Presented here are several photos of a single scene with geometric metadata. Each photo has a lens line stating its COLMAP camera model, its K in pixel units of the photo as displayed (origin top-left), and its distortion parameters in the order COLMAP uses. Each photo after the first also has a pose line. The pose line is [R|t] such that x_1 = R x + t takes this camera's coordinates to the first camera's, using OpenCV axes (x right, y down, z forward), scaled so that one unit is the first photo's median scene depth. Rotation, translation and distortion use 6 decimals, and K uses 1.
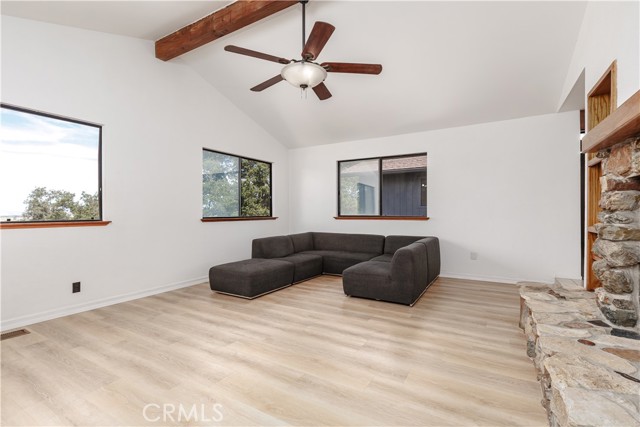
lens RADIAL K [[293.9, 0, 322.1], [0, 293.9, 215.8], [0, 0, 1]] dist [0.001698, -0.000204]
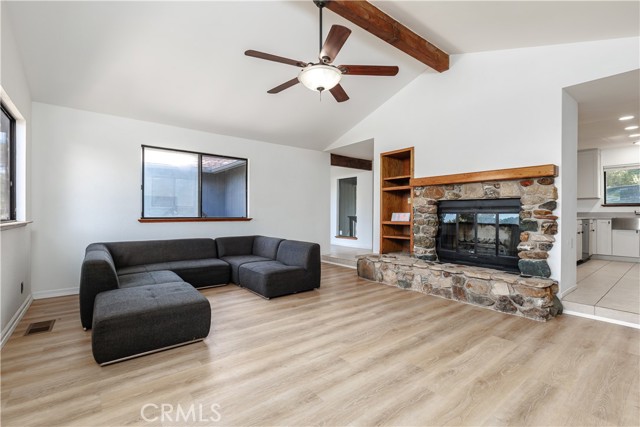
lens RADIAL K [[293.9, 0, 322.1], [0, 293.9, 211.4], [0, 0, 1]] dist [0.001698, -0.000204]
pose [[0.353125, 0.012946, 0.935487, -1.012665], [0.008108, 0.999824, -0.016897, 0.000861], [-0.935541, 0.013552, 0.352958, 0.642870]]
